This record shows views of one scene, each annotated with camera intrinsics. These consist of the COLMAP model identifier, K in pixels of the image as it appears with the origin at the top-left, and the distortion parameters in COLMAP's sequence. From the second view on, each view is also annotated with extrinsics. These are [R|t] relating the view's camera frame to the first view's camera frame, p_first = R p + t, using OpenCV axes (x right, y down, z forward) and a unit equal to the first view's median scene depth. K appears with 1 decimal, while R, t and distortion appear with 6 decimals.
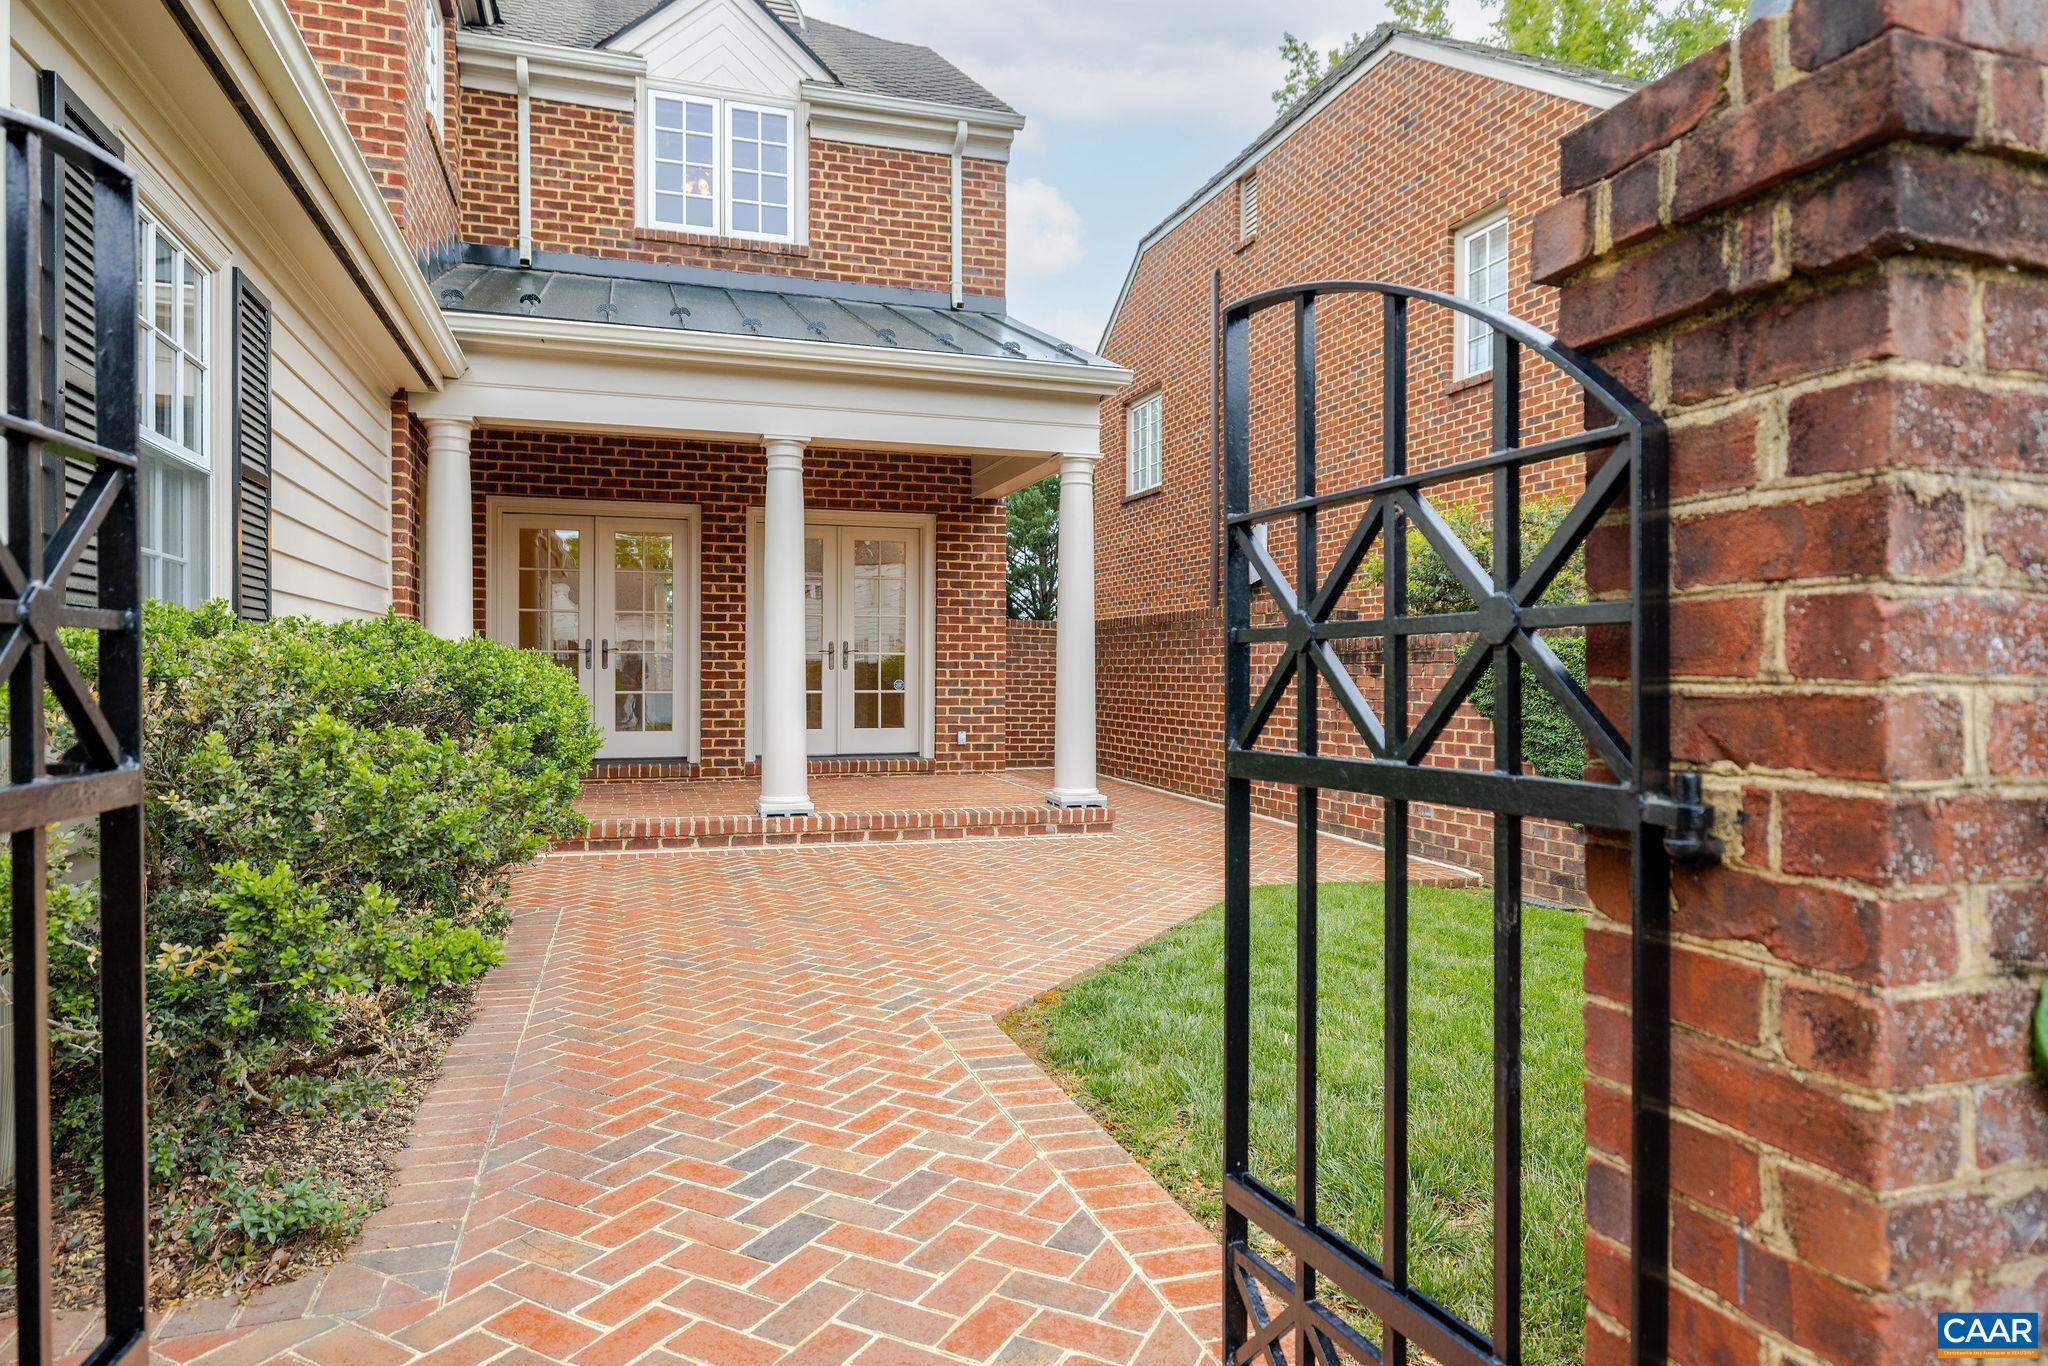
lens RADIAL K [[1189.4, 0, 1025.8], [0, 1189.4, 679.5], [0, 0, 1]] dist [-0.002308, 0.002451]
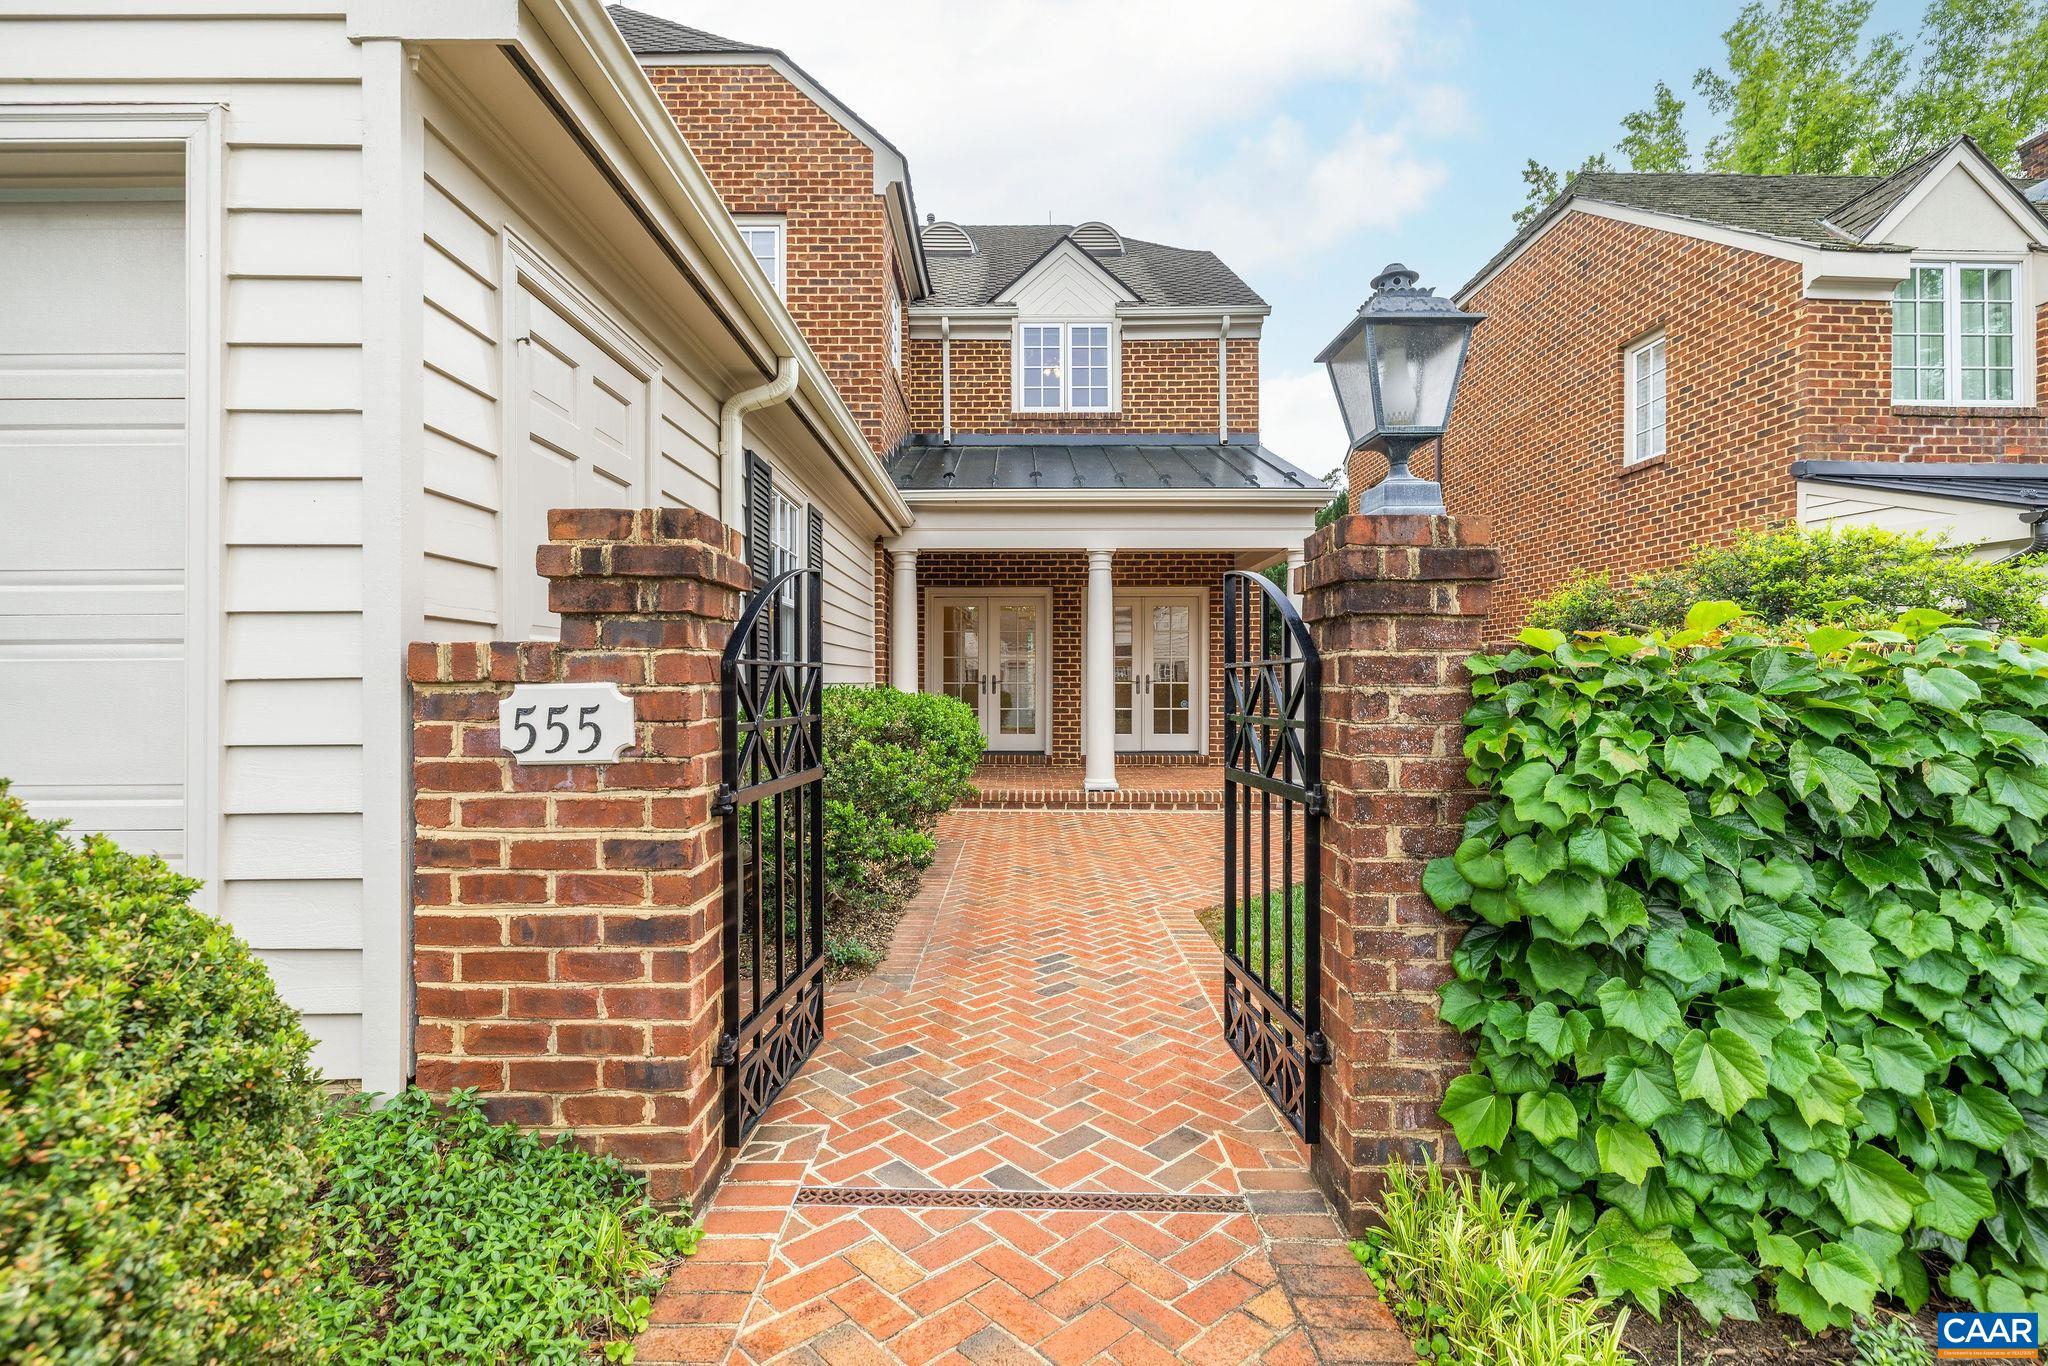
lens RADIAL K [[918.3, 0, 1026.7], [0, 918.3, 678.6], [0, 0, 1]] dist [0.001369, -0.000027]
pose [[0.950900, -0.004258, -0.309469, 0.066201], [0.001016, 0.999943, -0.010637, -0.017209], [0.309496, 0.009801, 0.950850, -0.148645]]
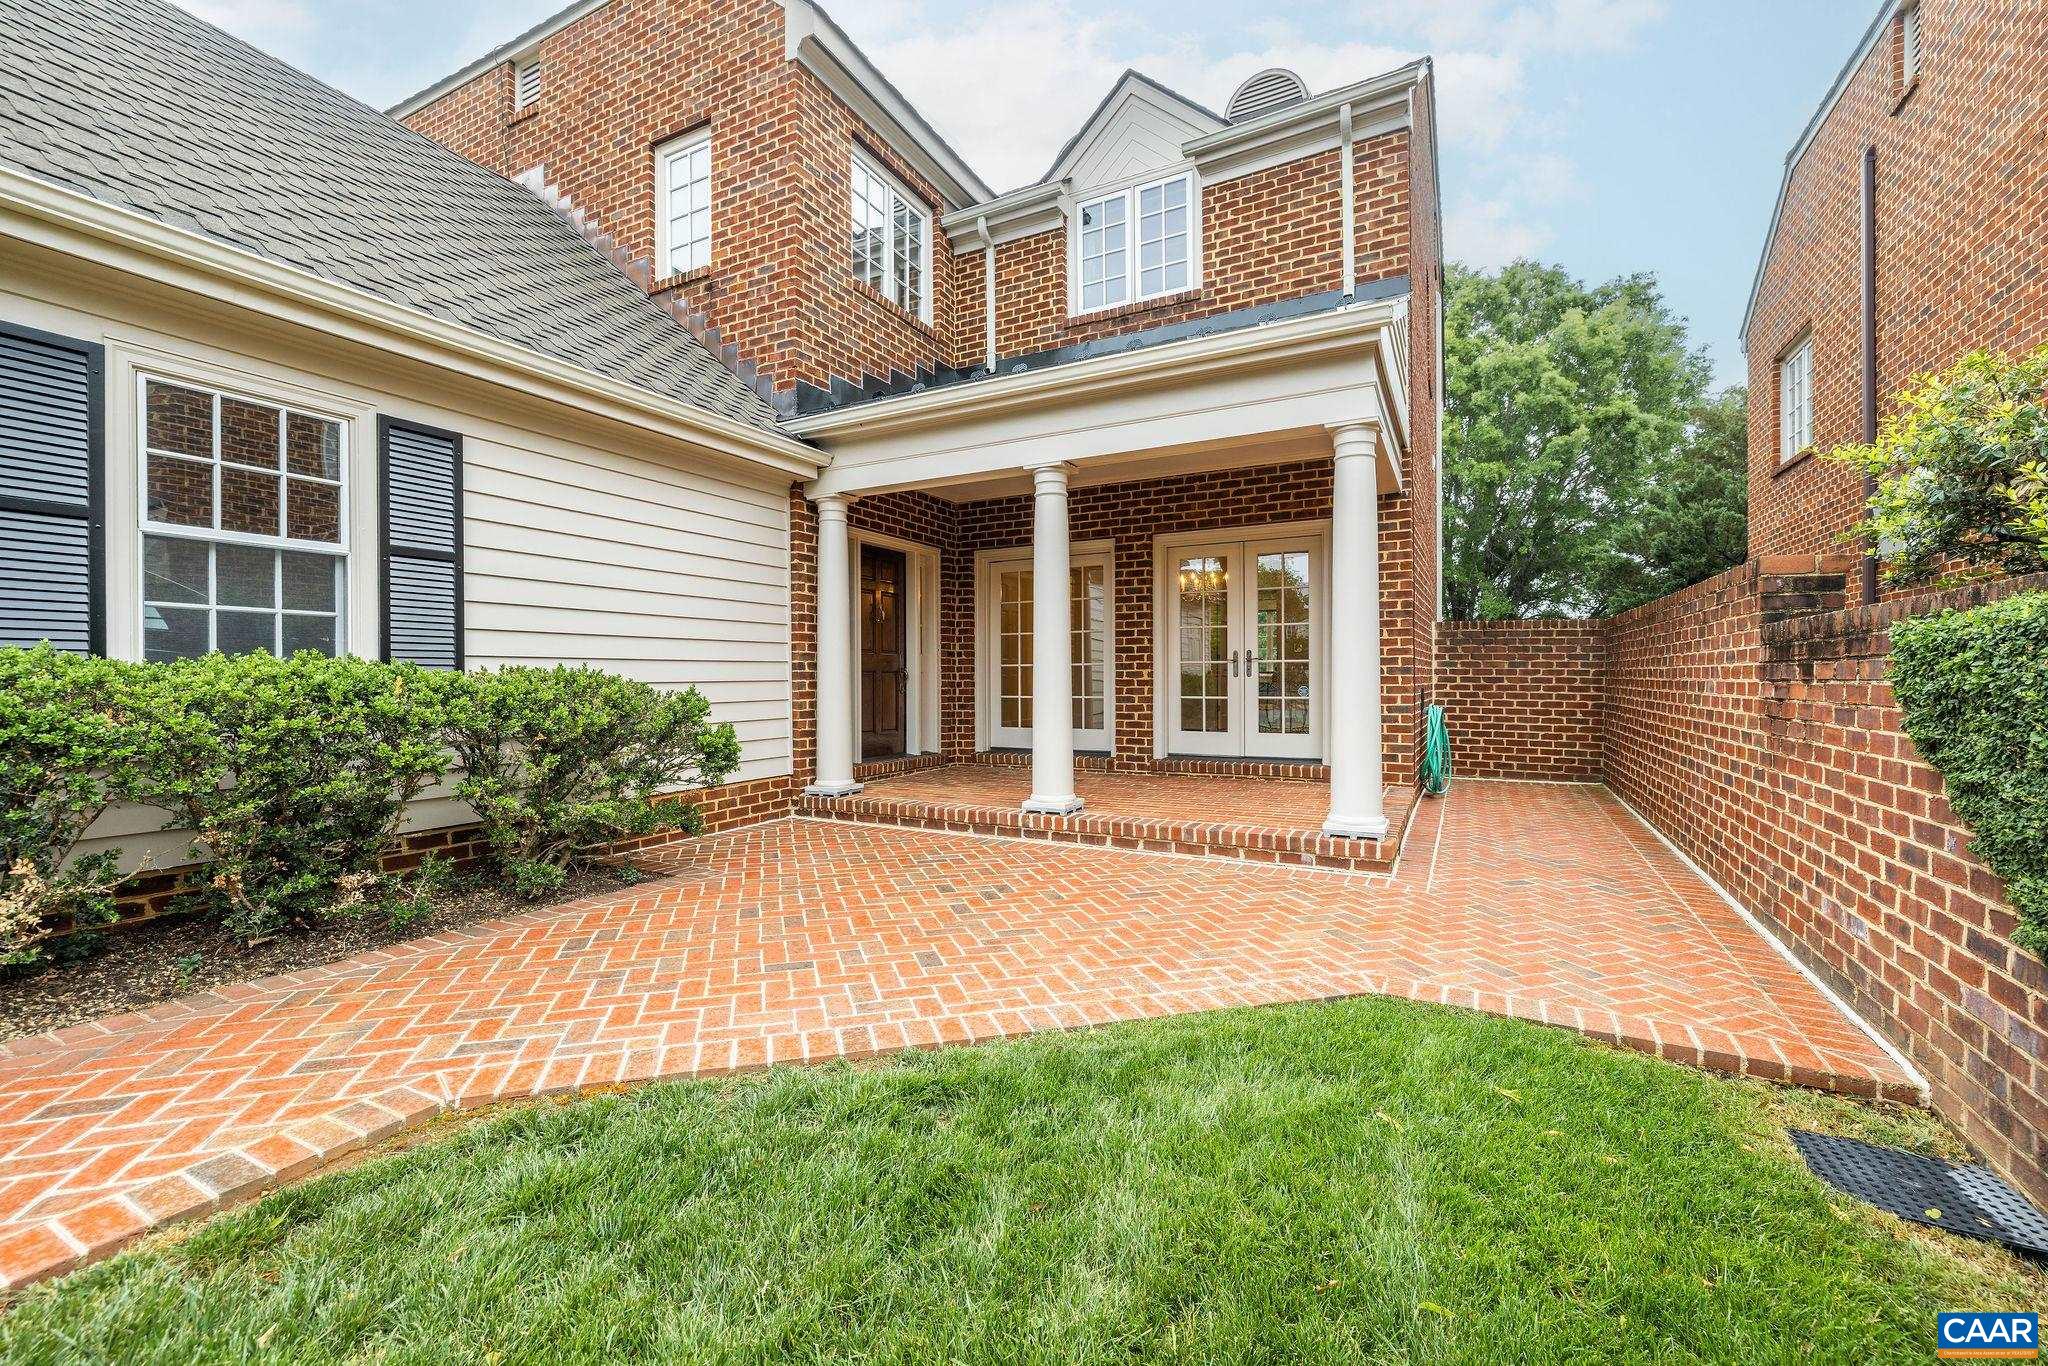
lens RADIAL K [[856.2, 0, 1028.3], [0, 856.2, 681.7], [0, 0, 1]] dist [0.000560, 0.000840]
pose [[0.695883, -0.005223, -0.718137, 0.291614], [0.004580, 0.999985, -0.002834, -0.002978], [0.718141, -0.001317, 0.695896, 0.369089]]
